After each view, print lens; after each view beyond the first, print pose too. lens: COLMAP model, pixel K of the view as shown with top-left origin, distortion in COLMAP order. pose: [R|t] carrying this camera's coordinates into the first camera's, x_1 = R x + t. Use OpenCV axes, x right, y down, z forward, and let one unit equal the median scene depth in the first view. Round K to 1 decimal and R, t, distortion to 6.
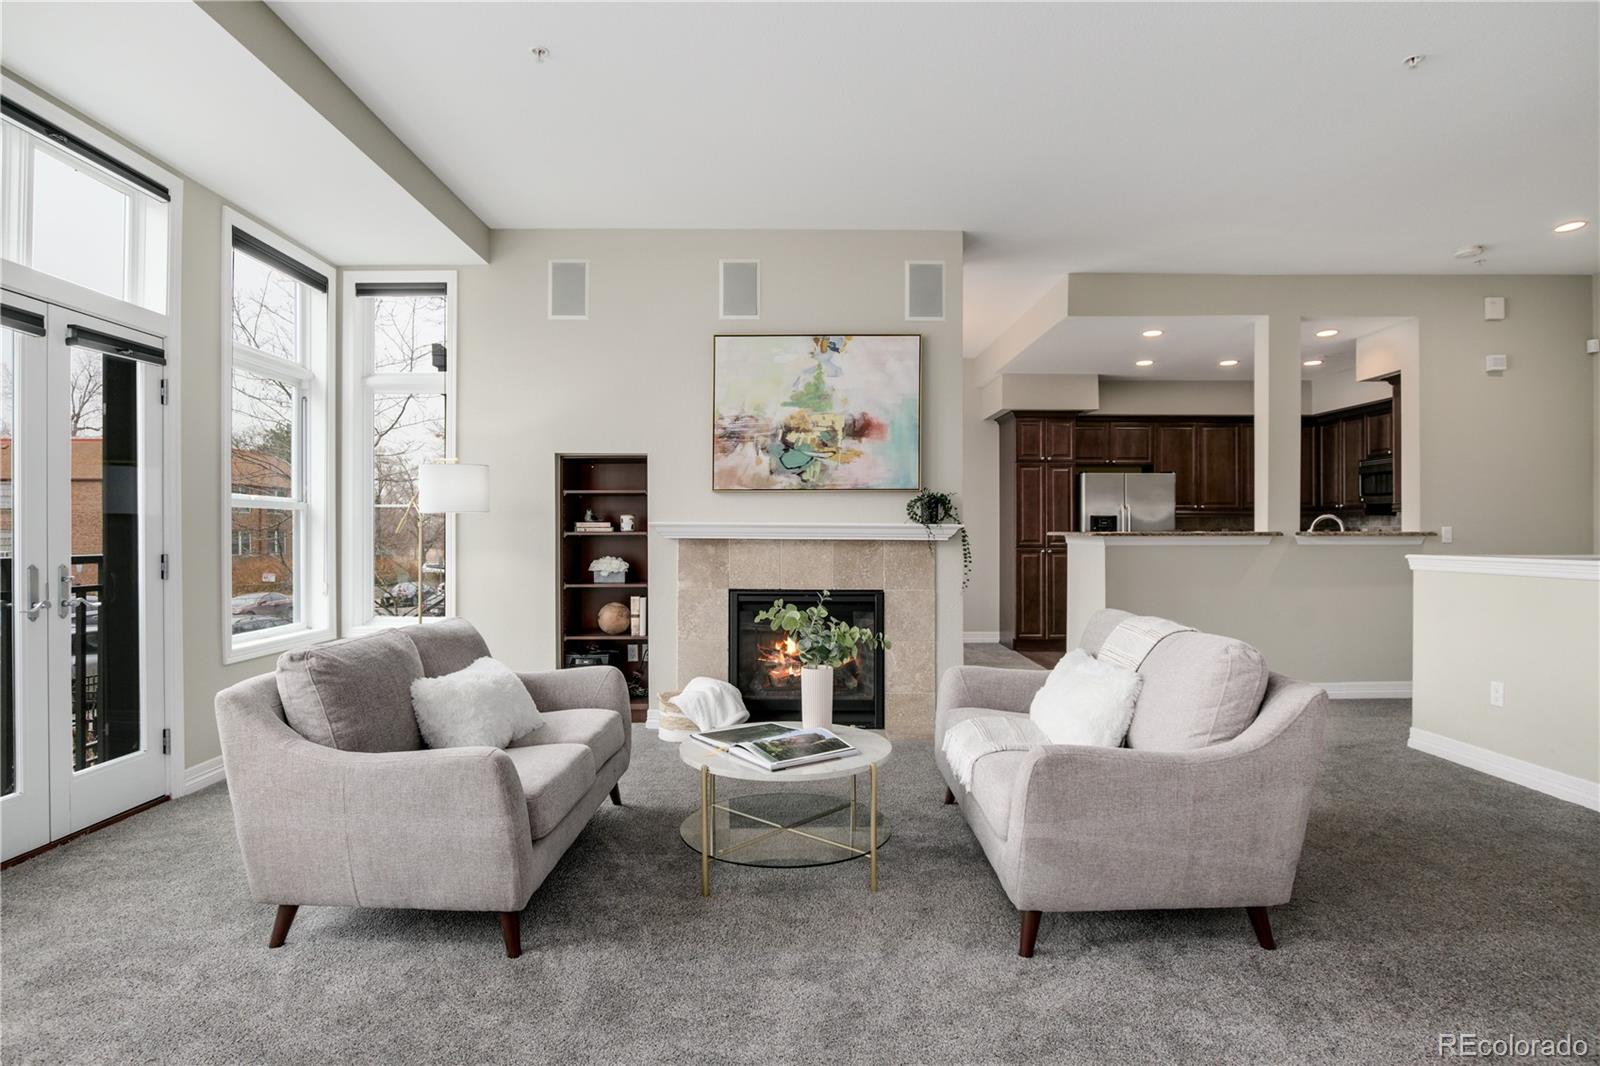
lens RADIAL K [[832.2, 0, 804.0], [0, 832.2, 530.9], [0, 0, 1]] dist [-0.033458, 0.013083]
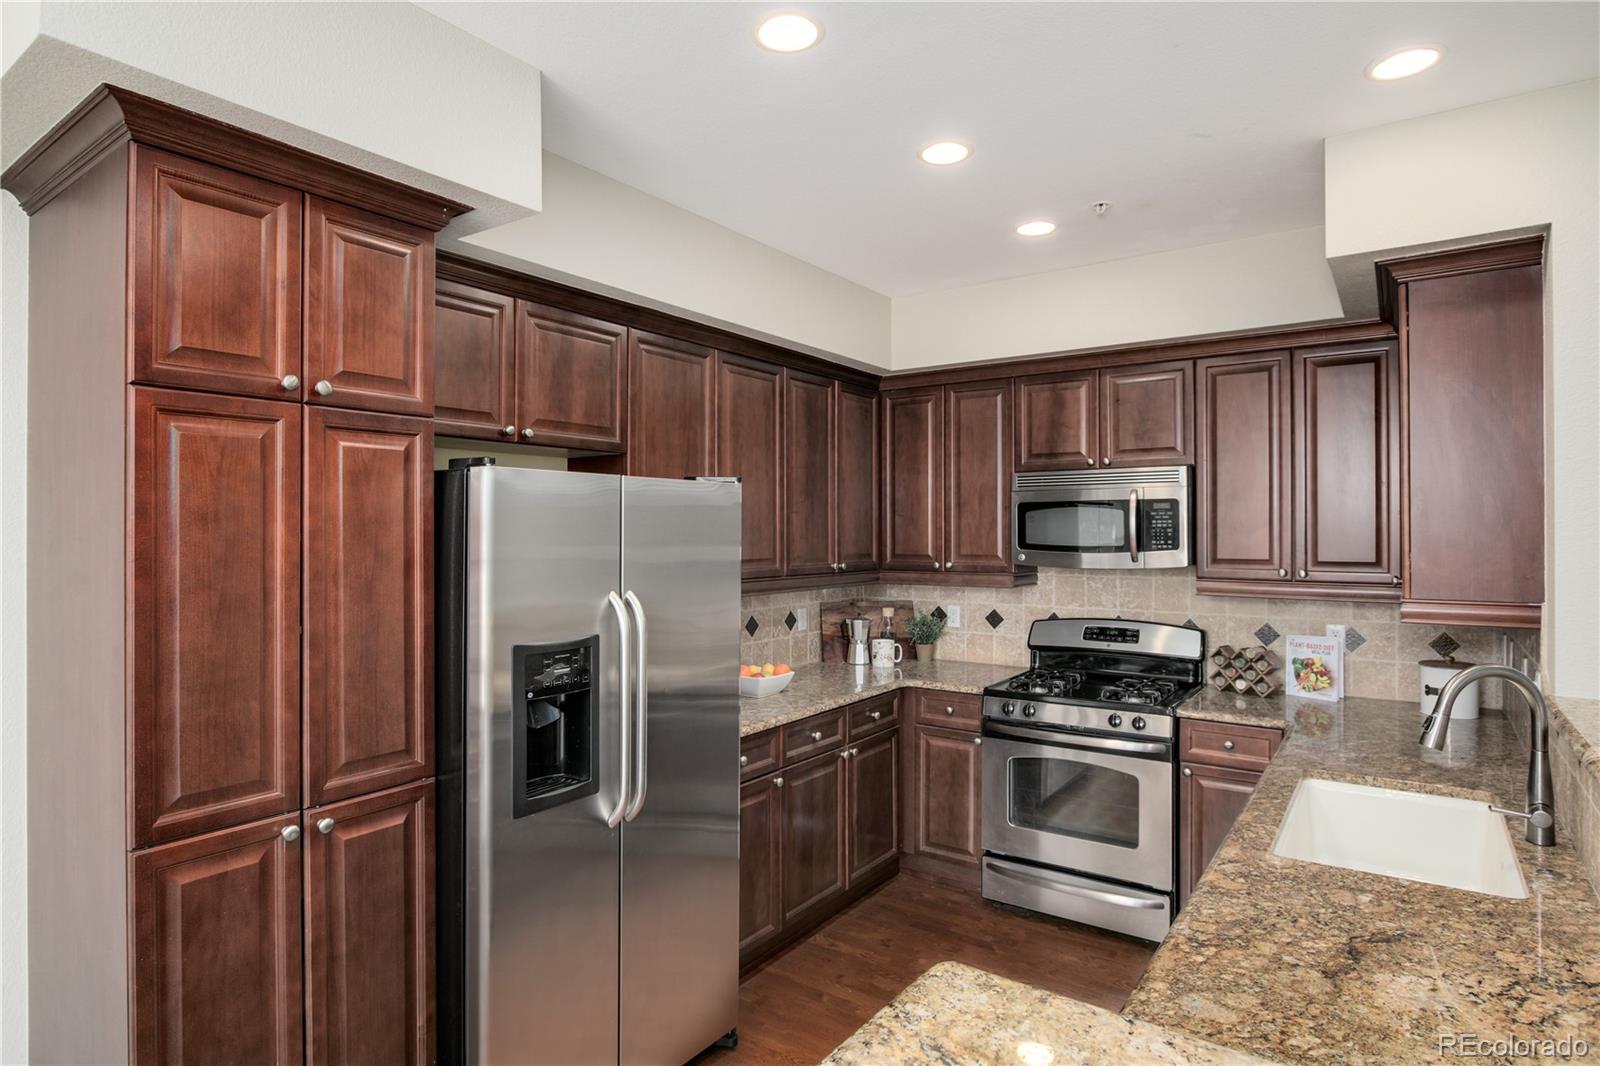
lens RADIAL K [[864.8, 0, 798.3], [0, 864.8, 524.4], [0, 0, 1]] dist [-0.021449, 0.002480]
pose [[0.592236, 0.005819, 0.805744, 0.316233], [-0.000342, 0.999976, -0.006971, -0.083792], [-0.805765, 0.003852, 0.592223, 1.278693]]
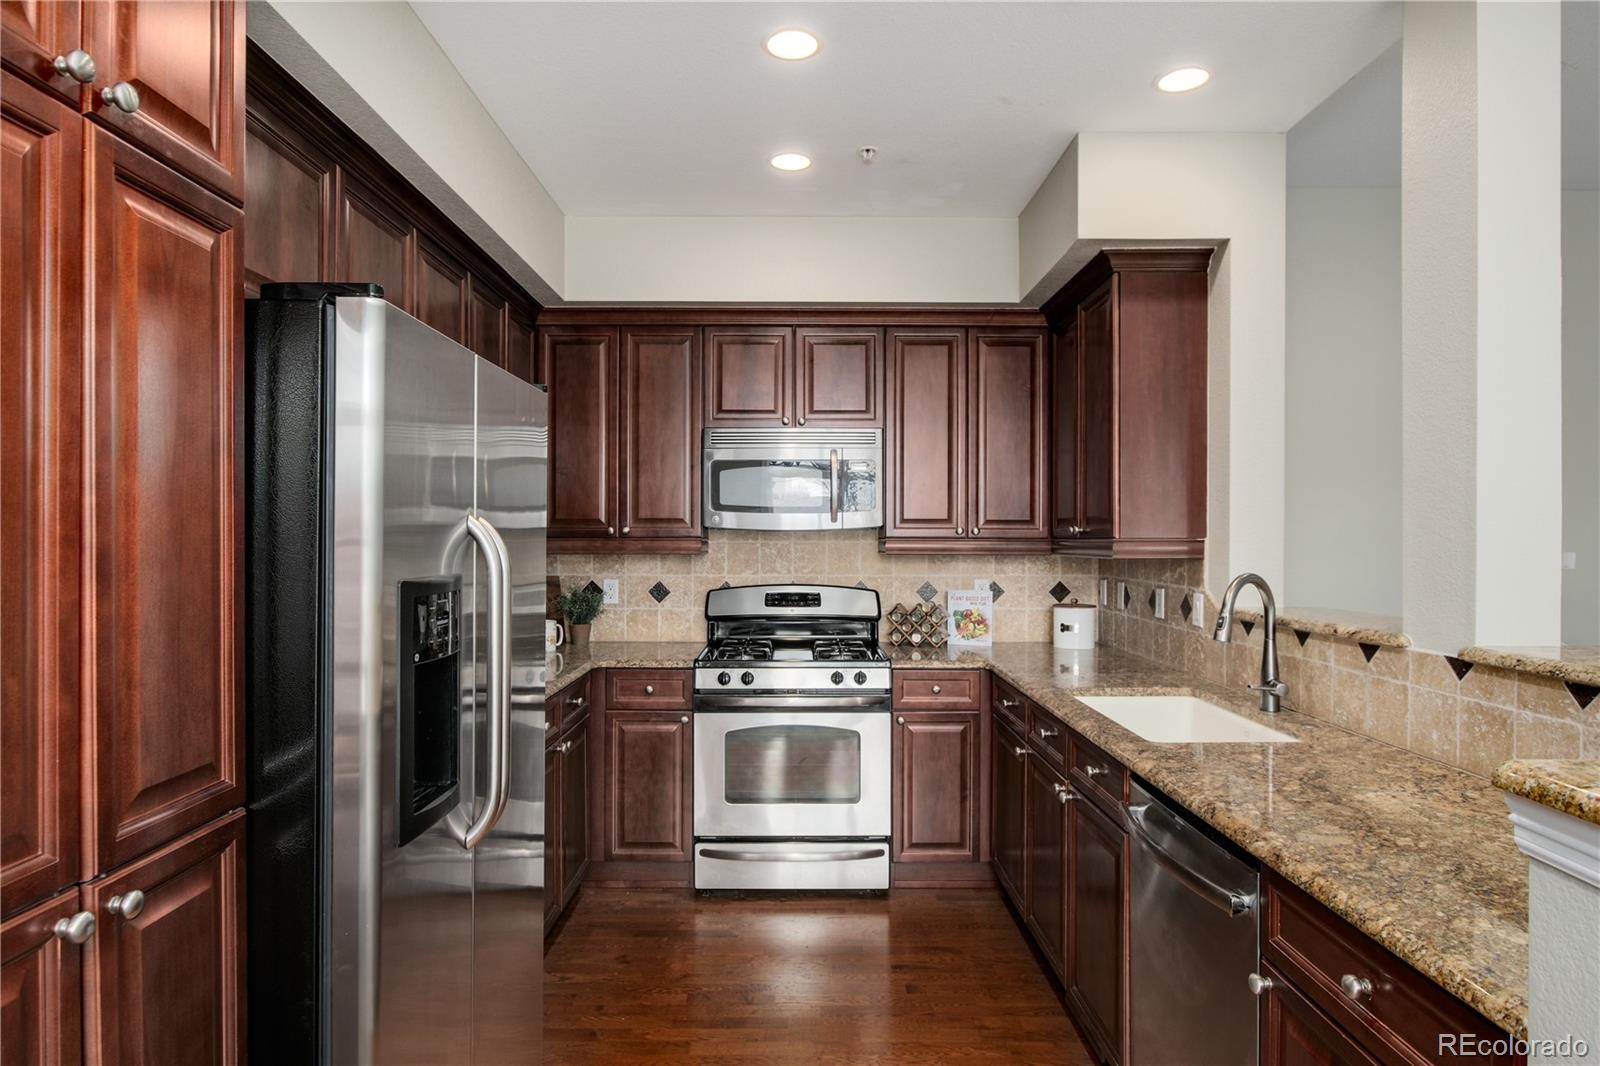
lens RADIAL K [[933.6, 0, 798.1], [0, 933.6, 543.3], [0, 0, 1]] dist [-0.029106, 0.016066]
pose [[0.014233, -0.004816, 0.999887, 0.280962], [-0.003031, 0.999984, 0.004859, -0.043119], [-0.999894, -0.003100, 0.014218, 1.500405]]
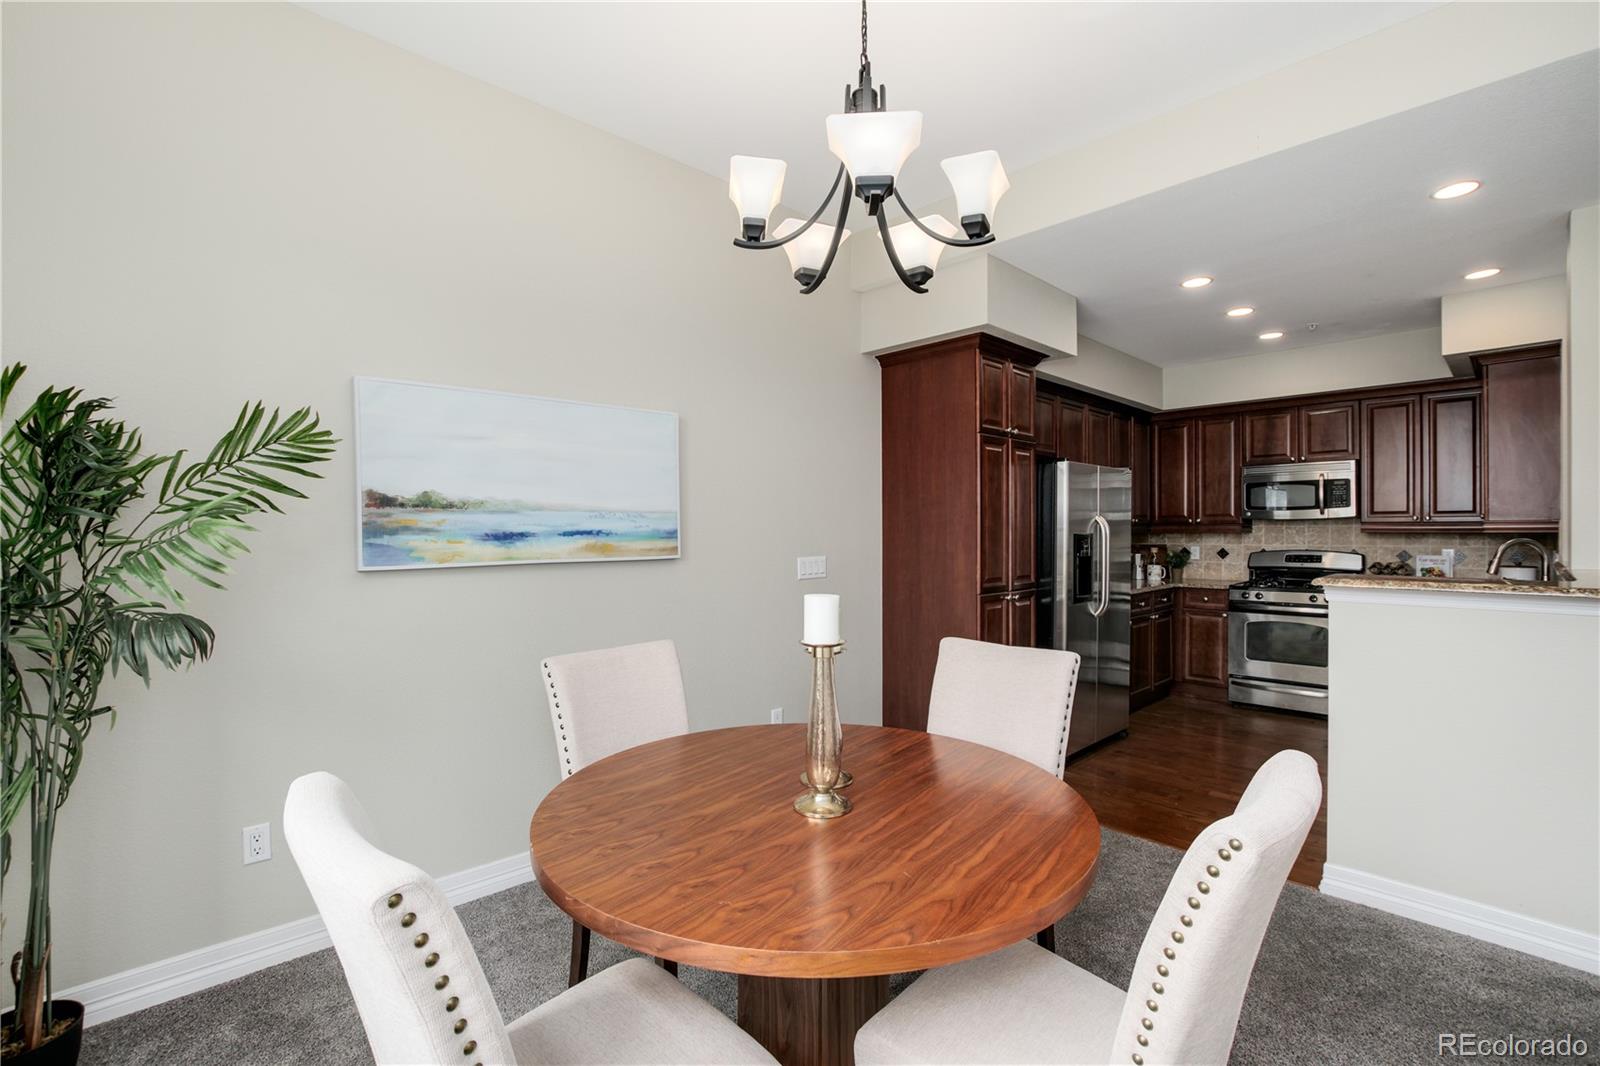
lens RADIAL K [[716.9, 0, 800.0], [0, 716.9, 533.0], [0, 0, 1]] dist [-0.032951, 0.004278]
pose [[0.735605, -0.003387, 0.677402, -0.230675], [0.001599, 0.999993, 0.003263, -0.034002], [-0.677408, -0.001317, 0.735606, 1.231948]]
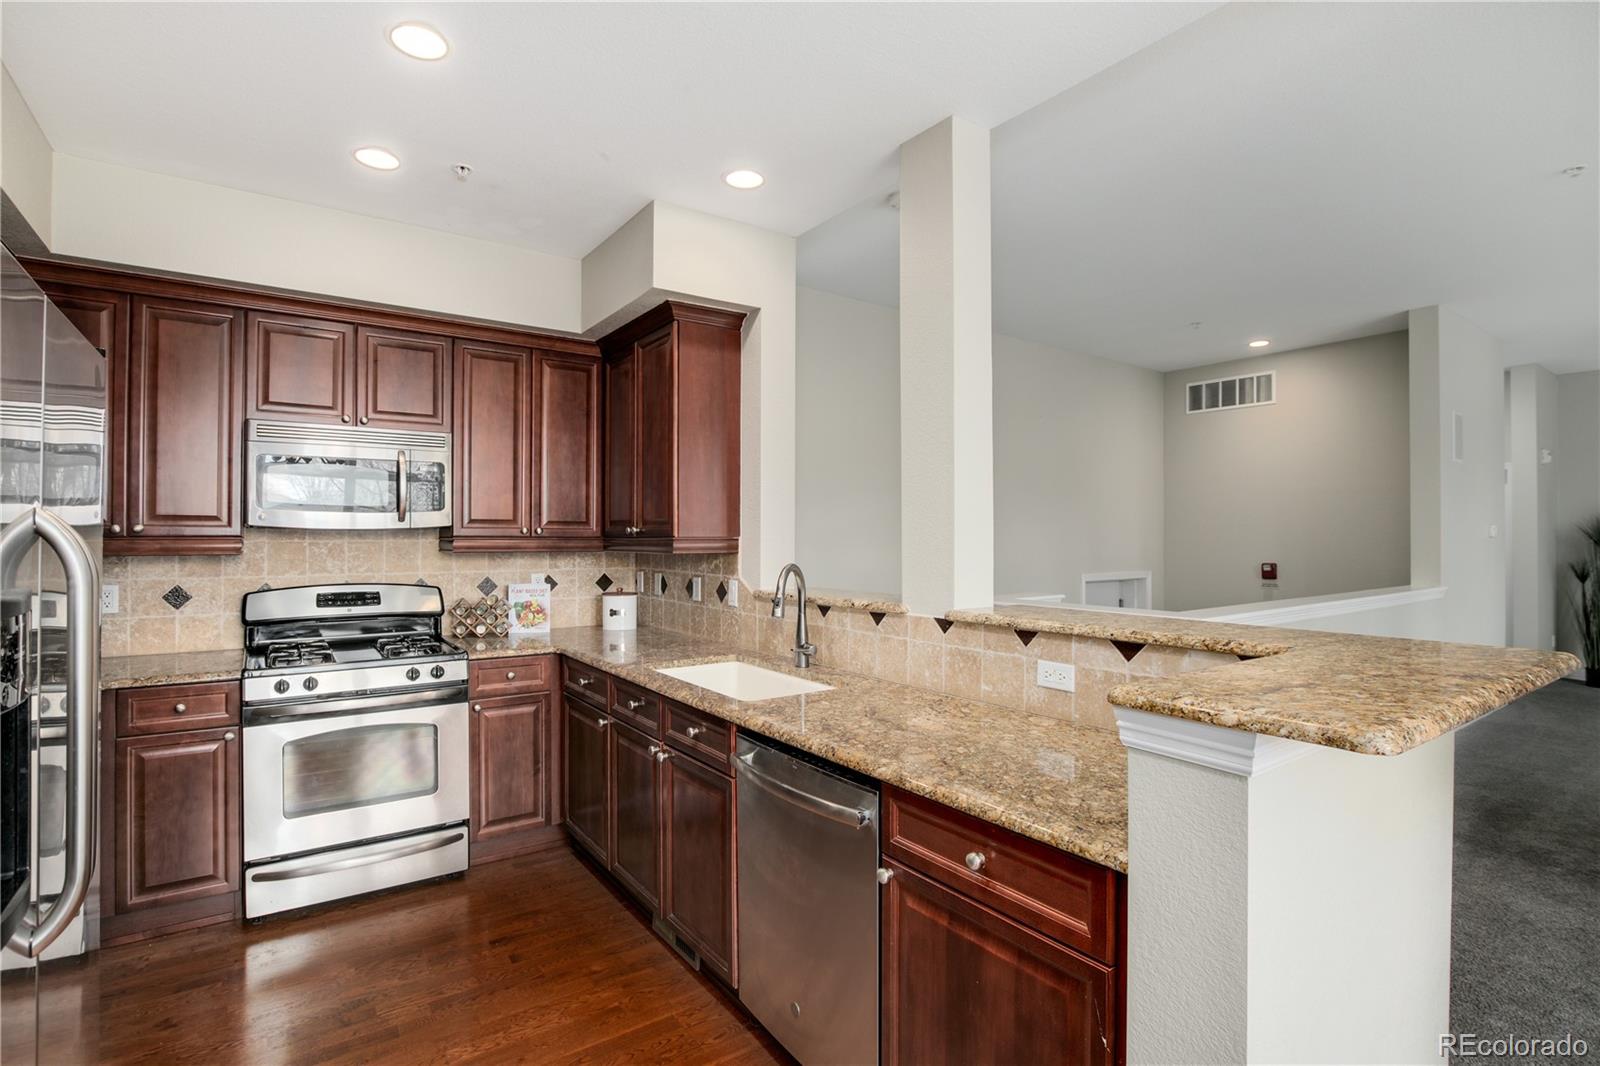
lens RADIAL K [[767.3, 0, 802.9], [0, 767.3, 531.1], [0, 0, 1]] dist [-0.037757, 0.008996]
pose [[-0.569919, 0.007025, 0.821671, 0.334614], [-0.001240, 0.999955, -0.009410, -0.043235], [-0.821700, -0.006382, -0.569885, 1.570239]]
